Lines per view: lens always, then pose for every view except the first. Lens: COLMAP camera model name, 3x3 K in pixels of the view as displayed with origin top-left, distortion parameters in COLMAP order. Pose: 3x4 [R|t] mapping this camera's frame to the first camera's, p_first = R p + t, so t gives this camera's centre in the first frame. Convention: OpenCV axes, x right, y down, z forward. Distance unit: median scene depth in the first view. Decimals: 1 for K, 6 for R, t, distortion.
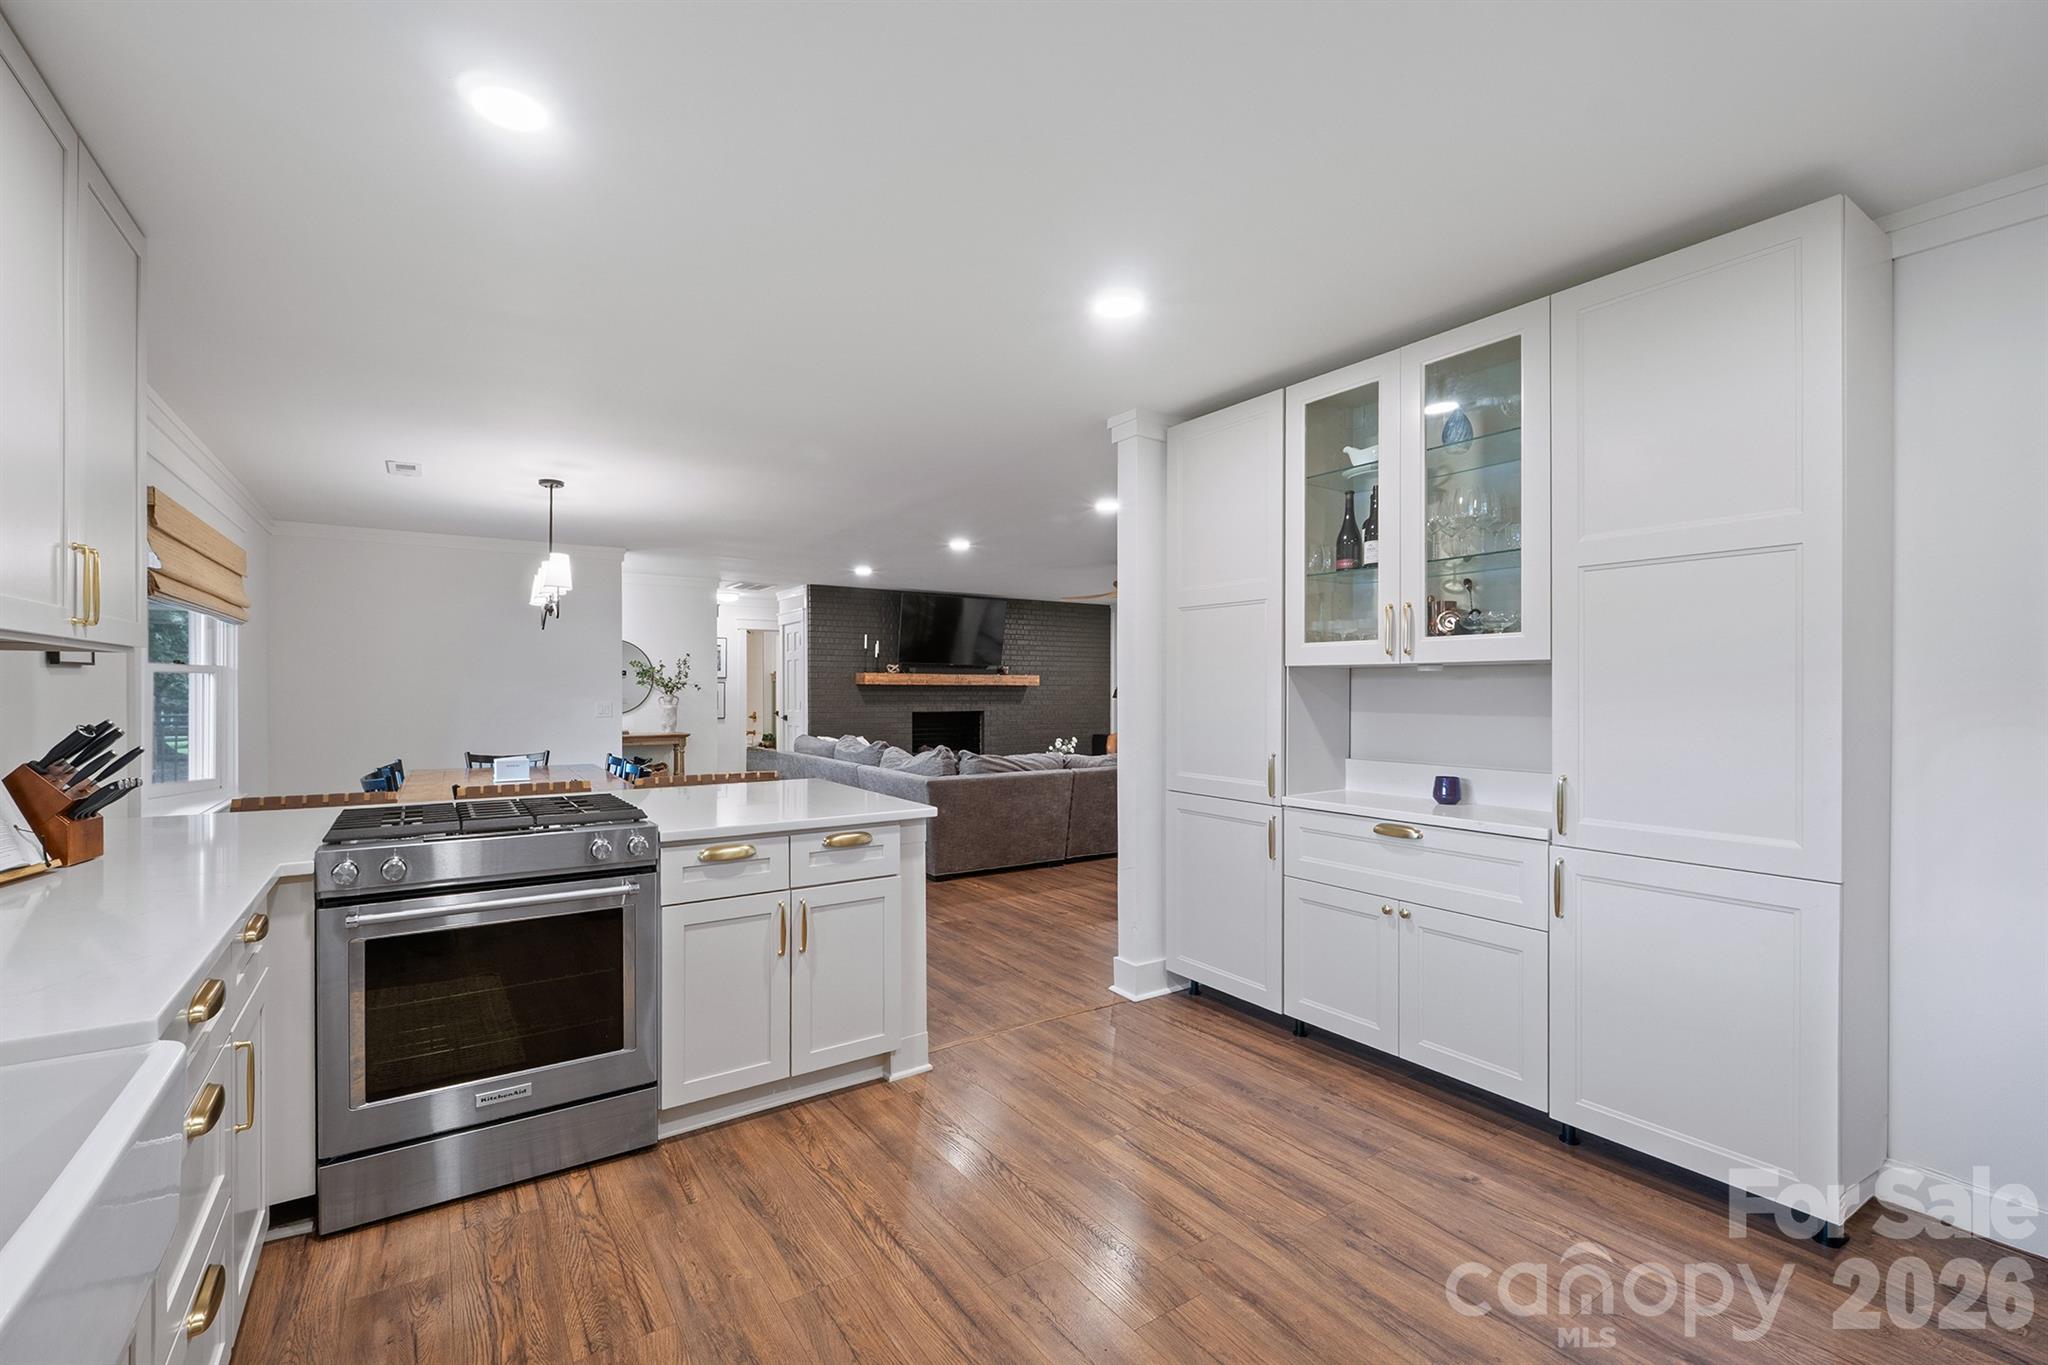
lens RADIAL K [[873.5, 0, 1024.0], [0, 873.5, 682.5], [0, 0, 1]] dist [-0.021660, -0.000003]
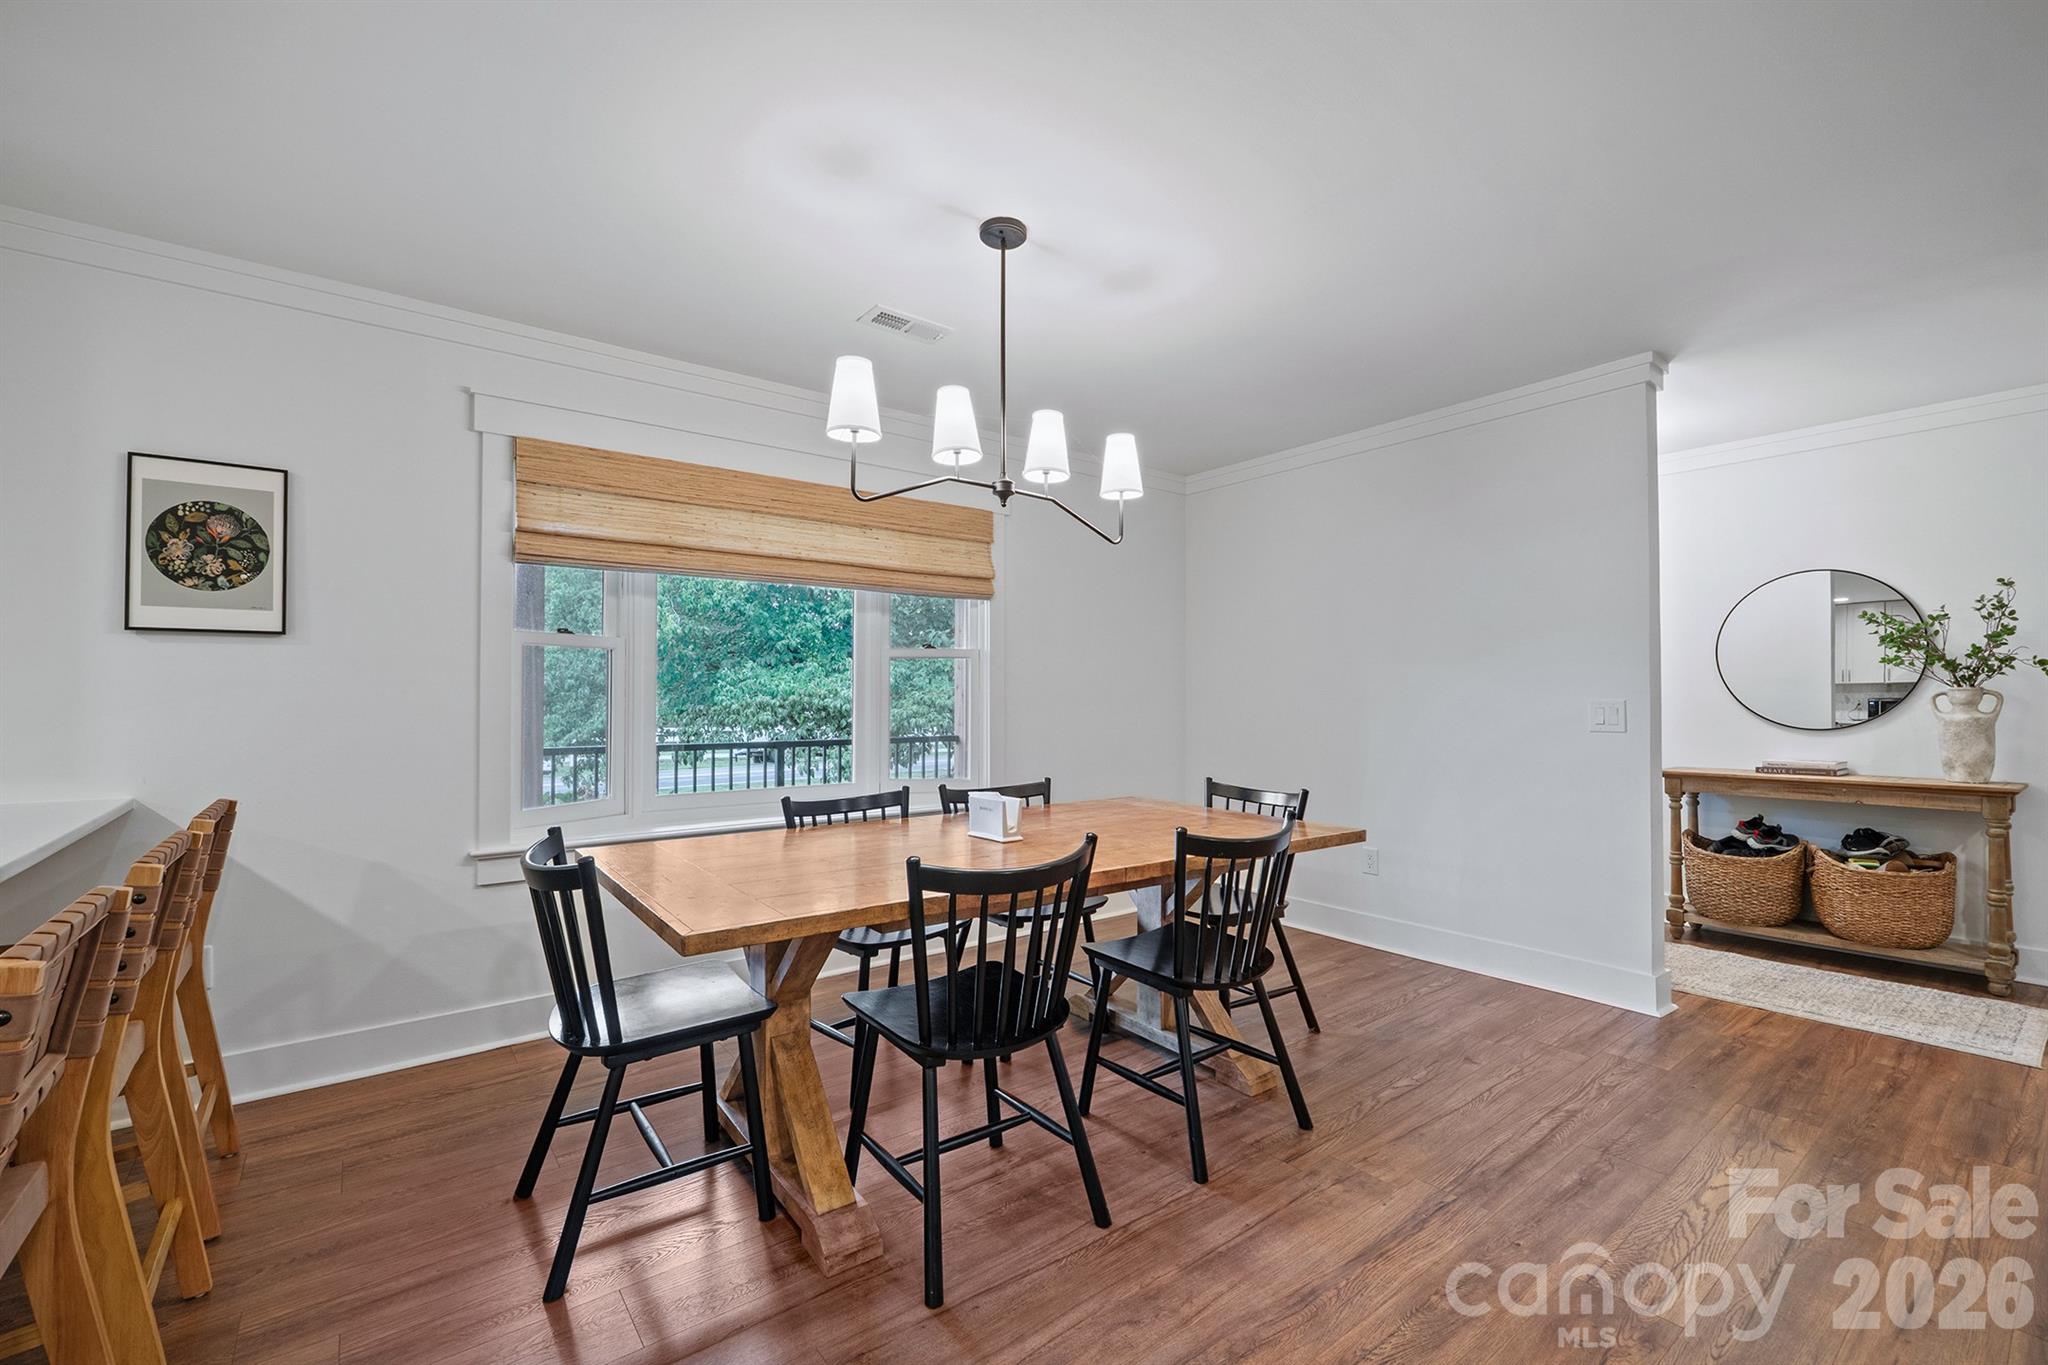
lens RADIAL K [[862.2, 0, 1025.3], [0, 862.2, 679.5], [0, 0, 1]] dist [-0.009005, 0.000178]
pose [[0.060309, -0.022180, -0.997933, -0.128287], [0.005529, 0.999745, -0.021886, 0.055448], [0.998164, -0.004198, 0.060416, 1.815839]]
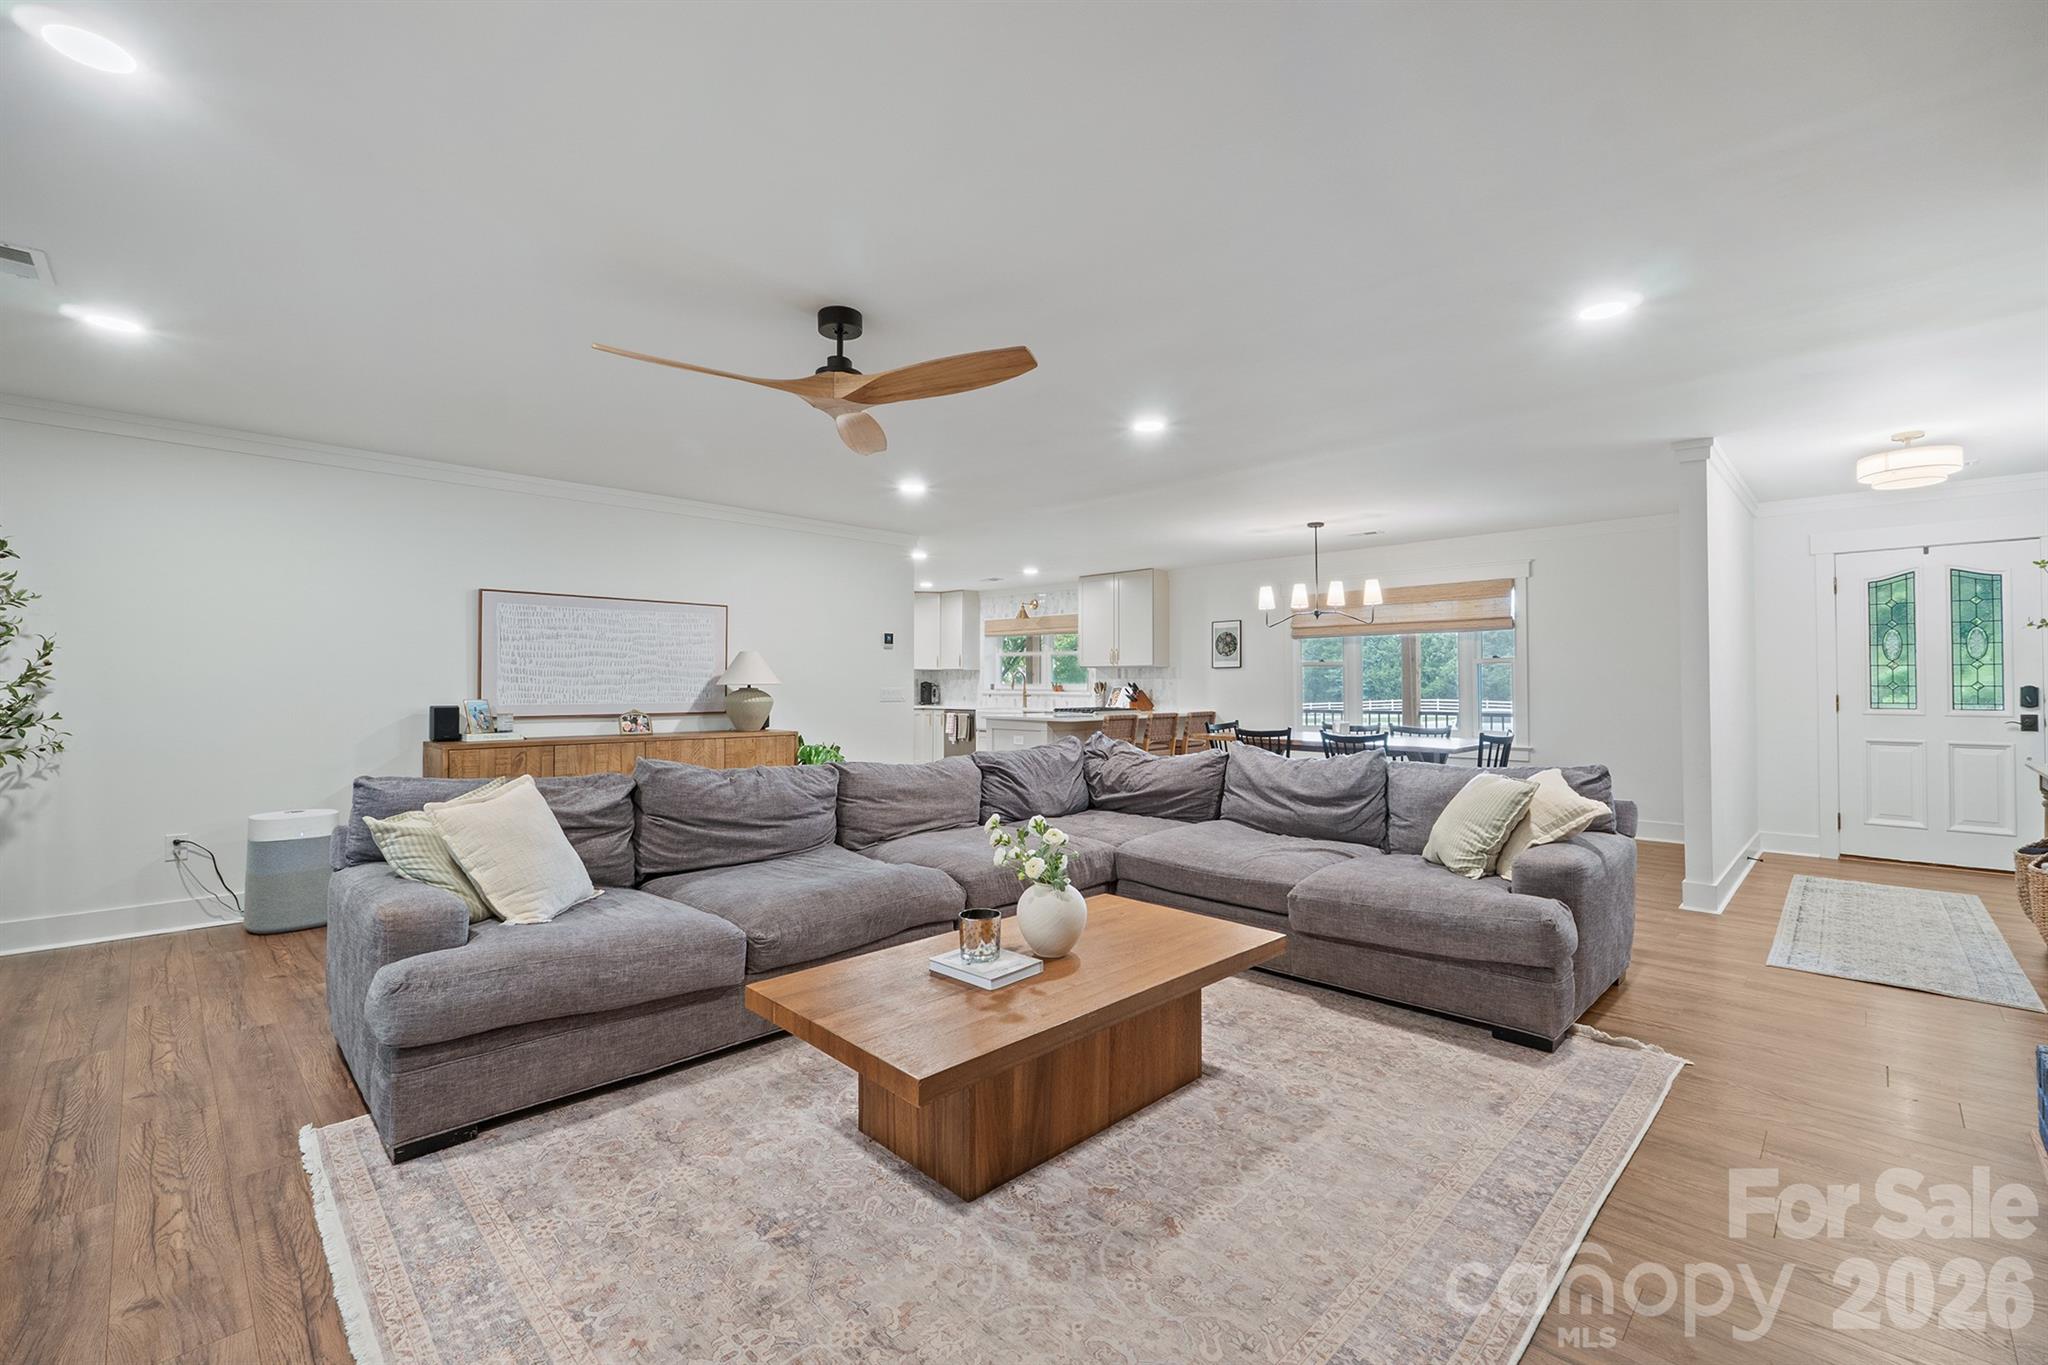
lens RADIAL K [[862.2, 0, 1025.3], [0, 862.2, 679.5], [0, 0, 1]] dist [-0.009005, 0.000178]
pose [[-0.981258, -0.004068, -0.192657, 0.328477], [-0.001662, 0.999919, -0.012649, 0.069789], [0.192693, -0.012092, -0.981185, 4.152178]]
